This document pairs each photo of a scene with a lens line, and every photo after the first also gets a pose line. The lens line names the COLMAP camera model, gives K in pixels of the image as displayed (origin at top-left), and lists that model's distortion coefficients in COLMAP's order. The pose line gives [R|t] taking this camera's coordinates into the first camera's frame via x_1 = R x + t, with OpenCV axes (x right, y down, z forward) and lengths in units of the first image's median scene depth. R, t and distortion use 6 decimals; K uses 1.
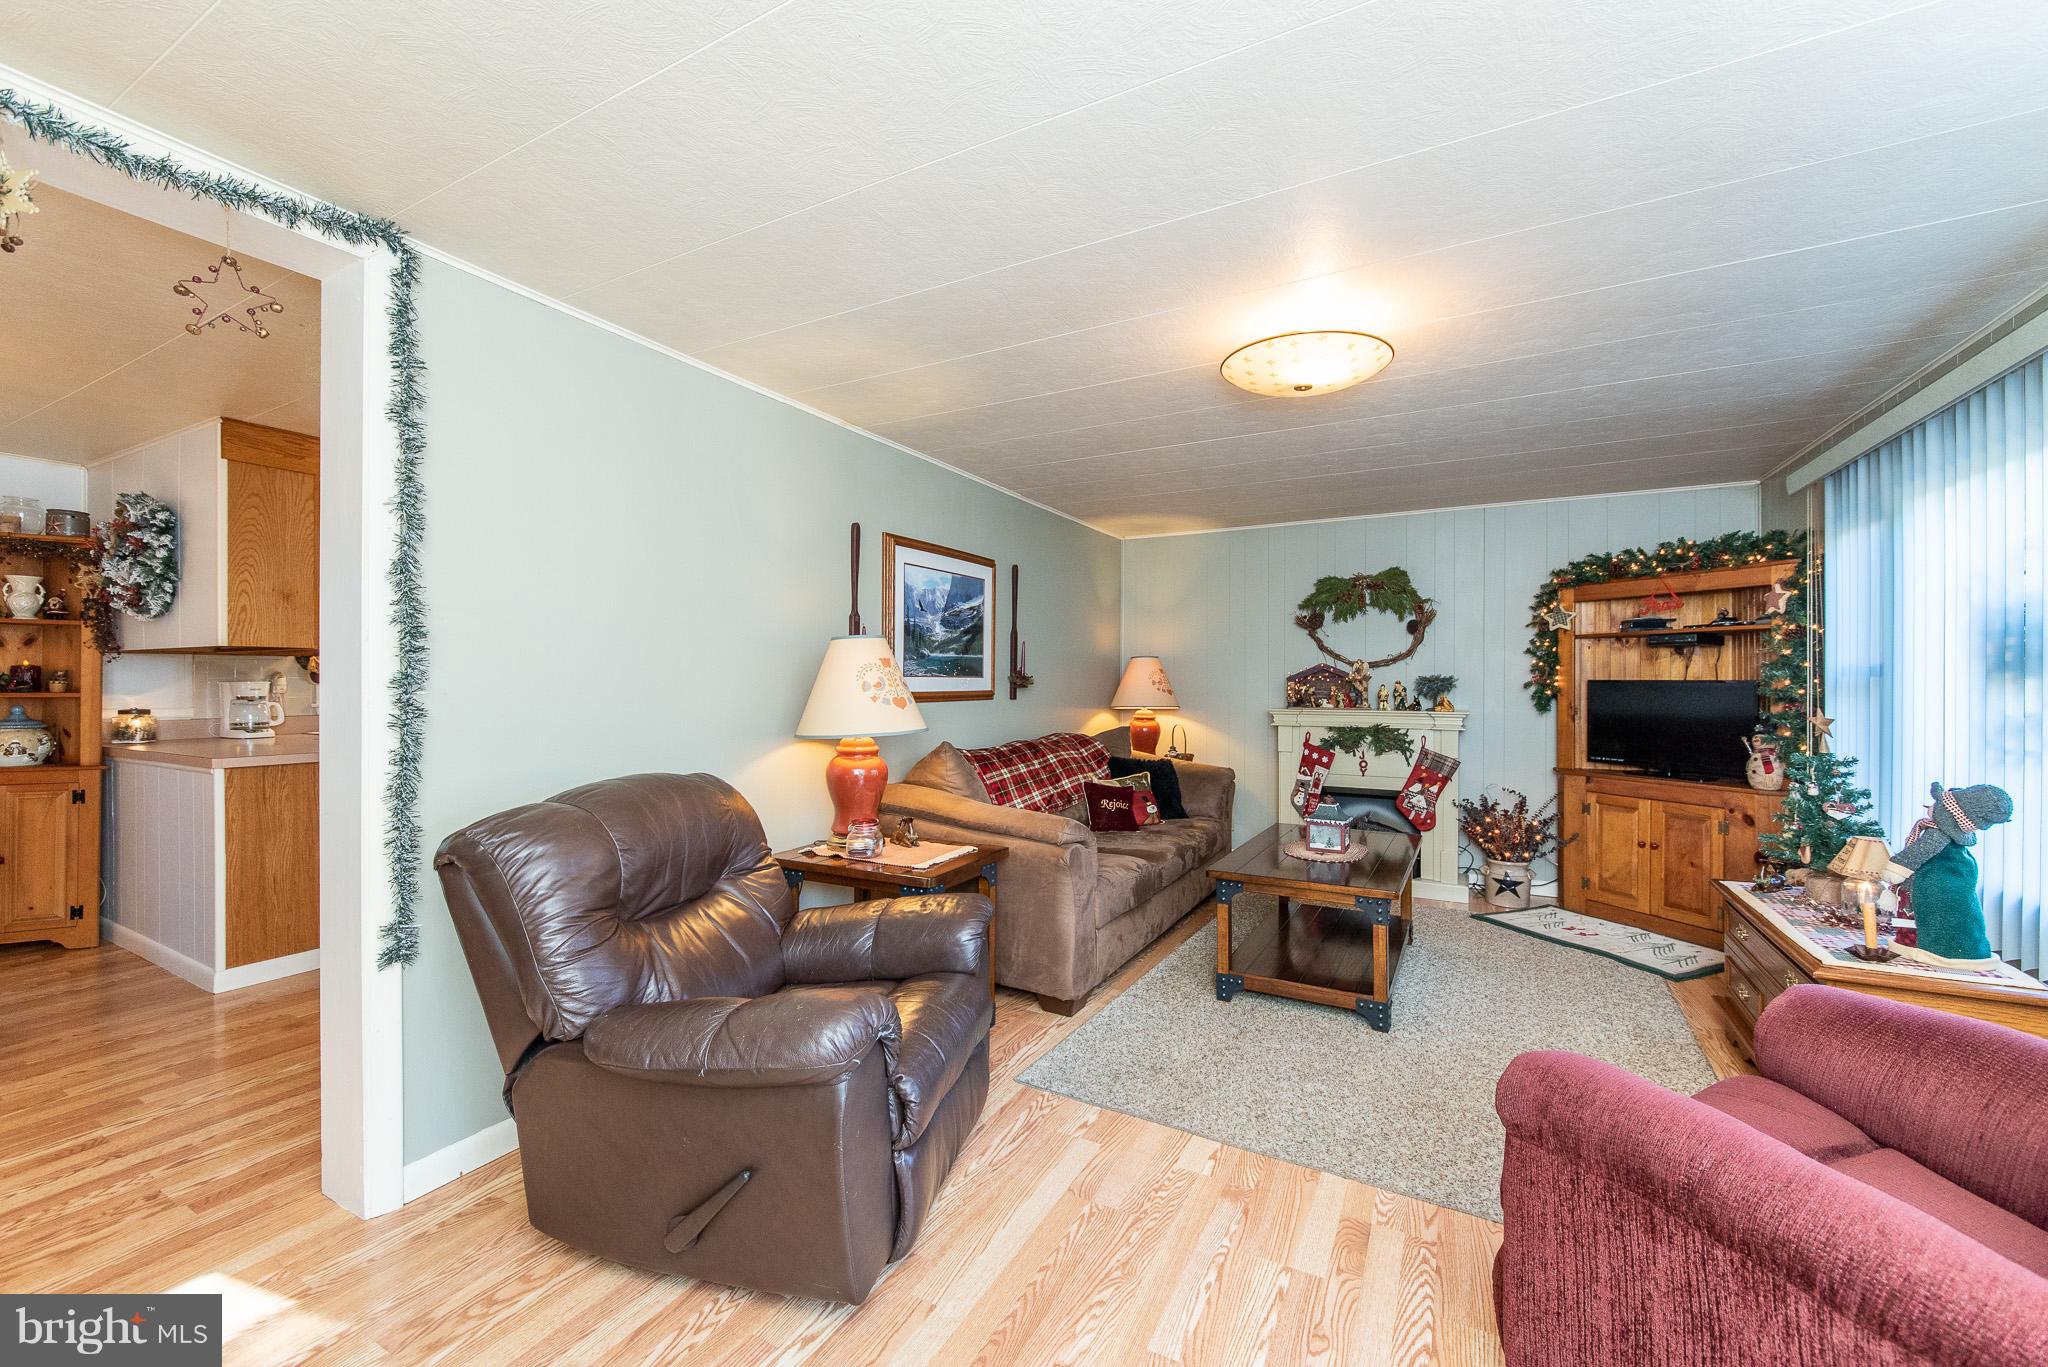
lens RADIAL K [[796.8, 0, 1024.0], [0, 796.8, 683.5], [0, 0, 1]] dist [-0.000496, 0.000262]
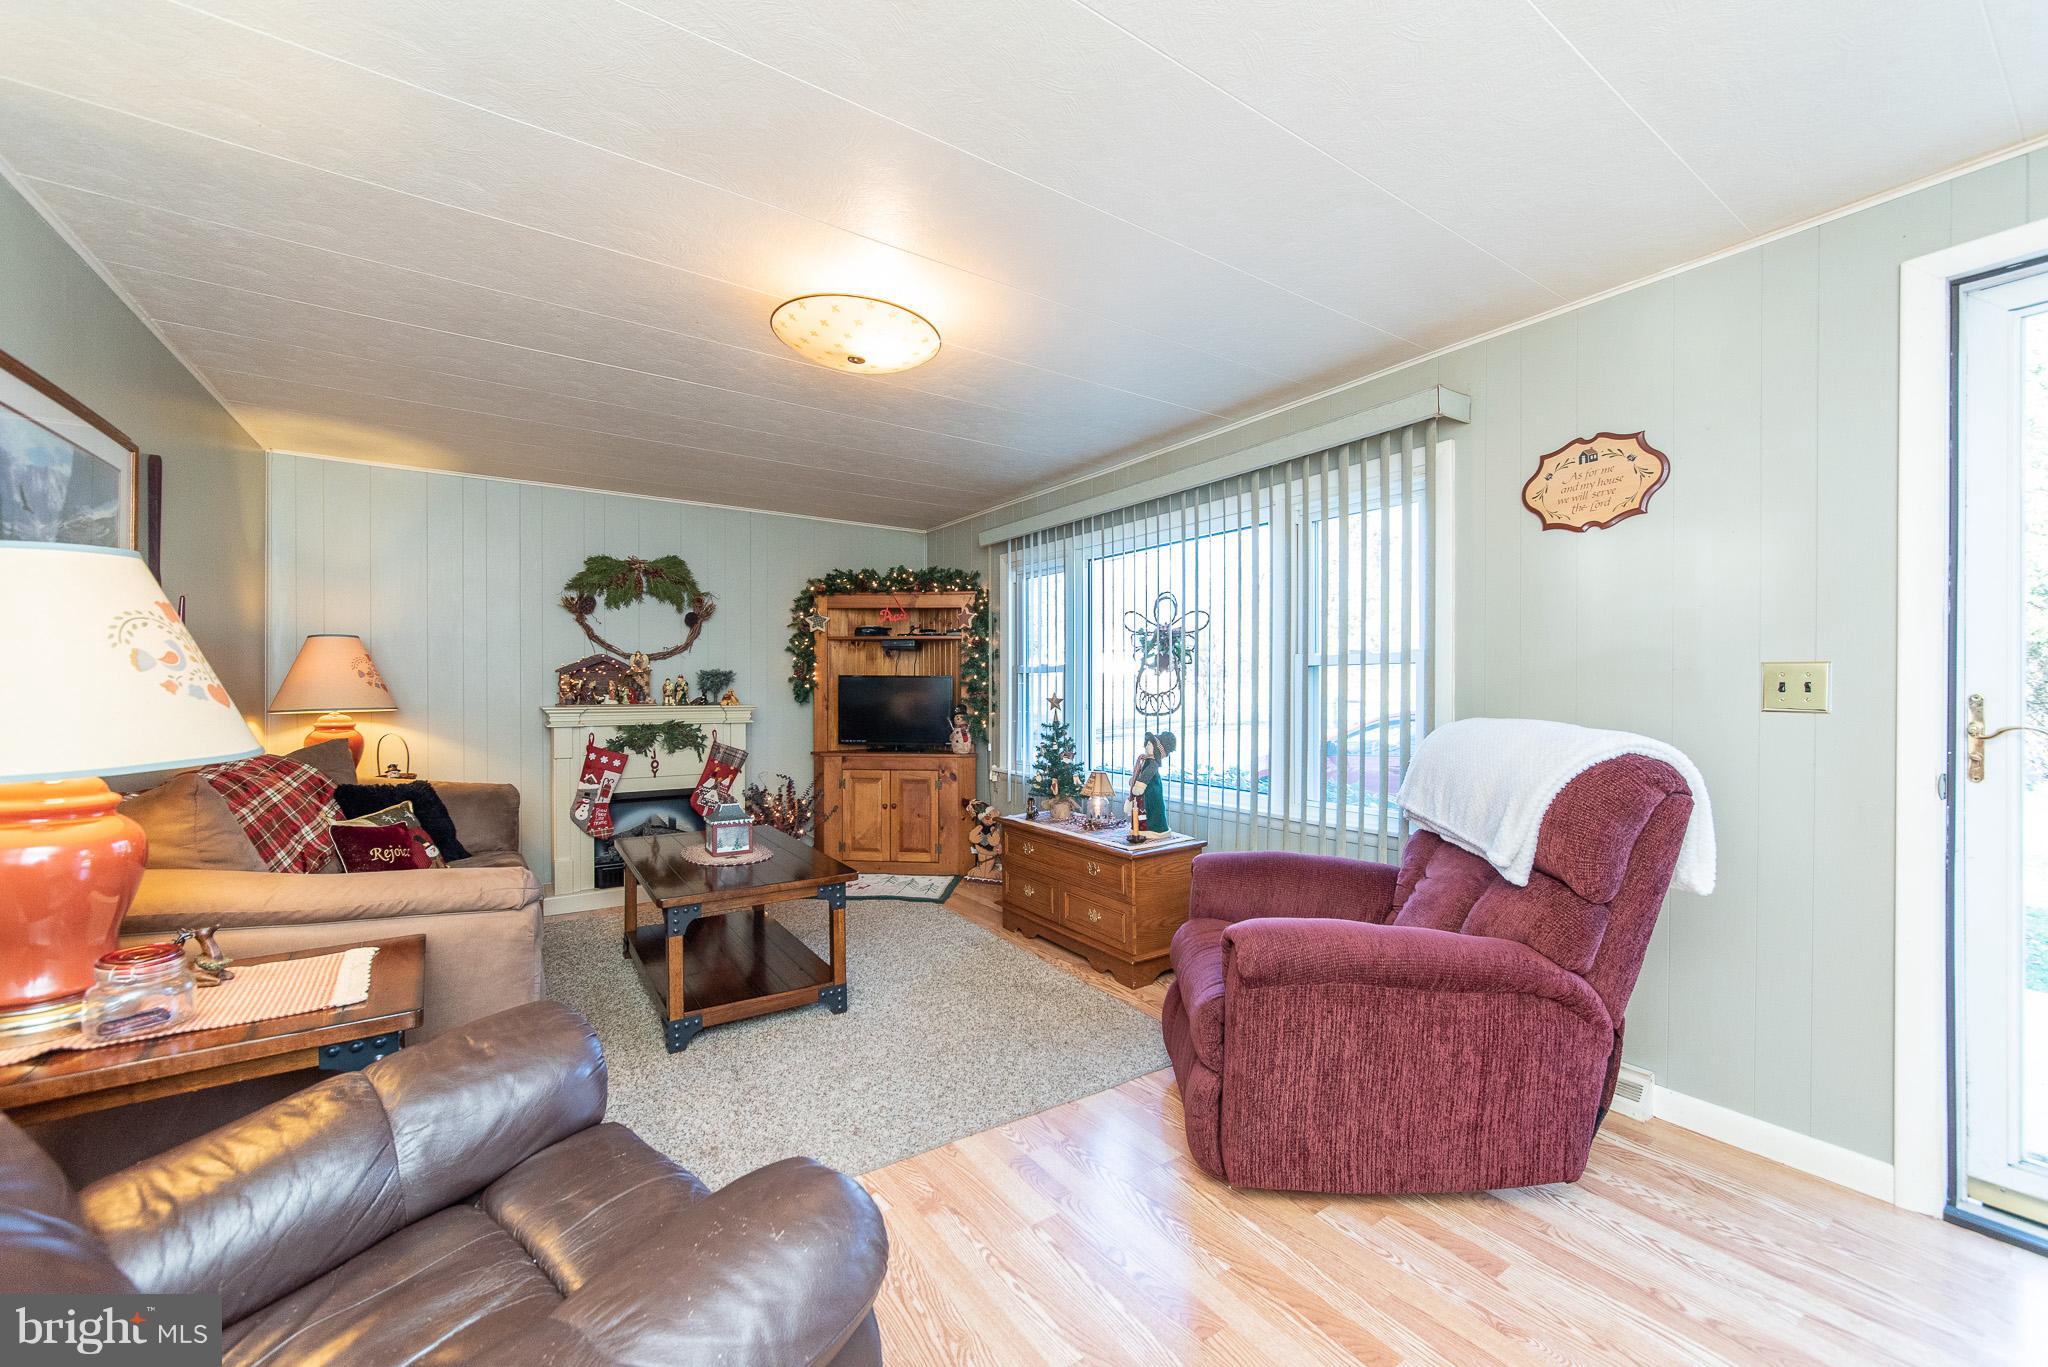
lens RADIAL K [[820.4, 0, 1003.1], [0, 820.4, 693.1], [0, 0, 1]] dist [-0.000947, -0.000110]
pose [[0.454475, -0.006924, 0.890733, -0.287621], [0.001242, 0.999974, 0.007139, 0.014657], [-0.890759, -0.002138, 0.454472, 0.249967]]
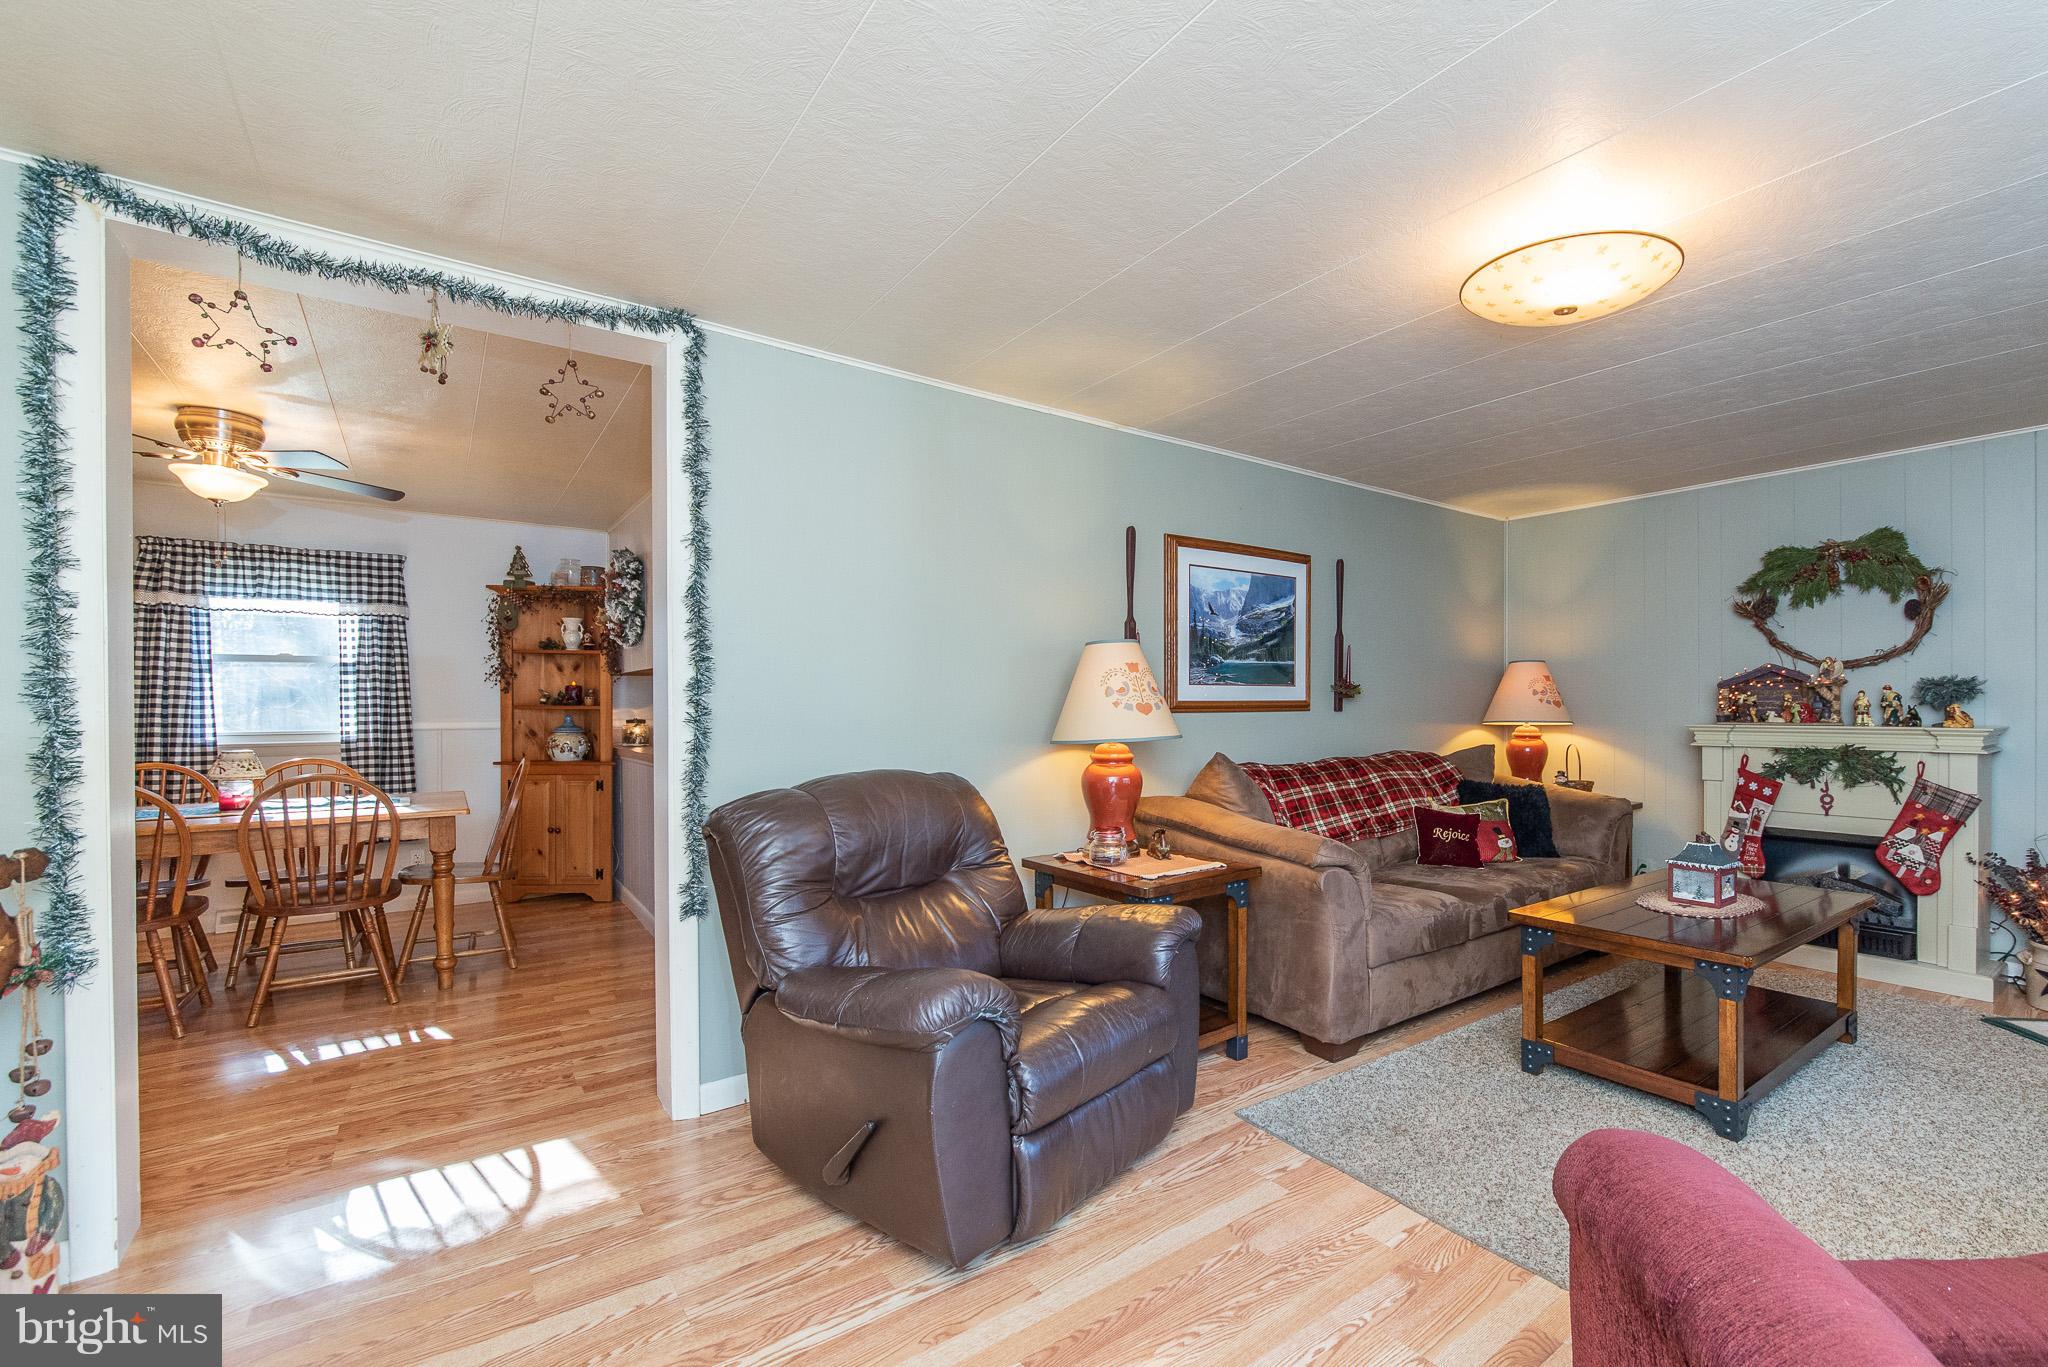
lens RADIAL K [[882.8, 0, 1143.2], [0, 882.8, 709.9], [0, 0, 1]] dist [0.002763, -0.013657]
pose [[0.922777, -0.002120, -0.385328, 0.189155], [0.003562, 0.999989, 0.003027, 0.016952], [0.385318, -0.004166, 0.922775, 0.009875]]
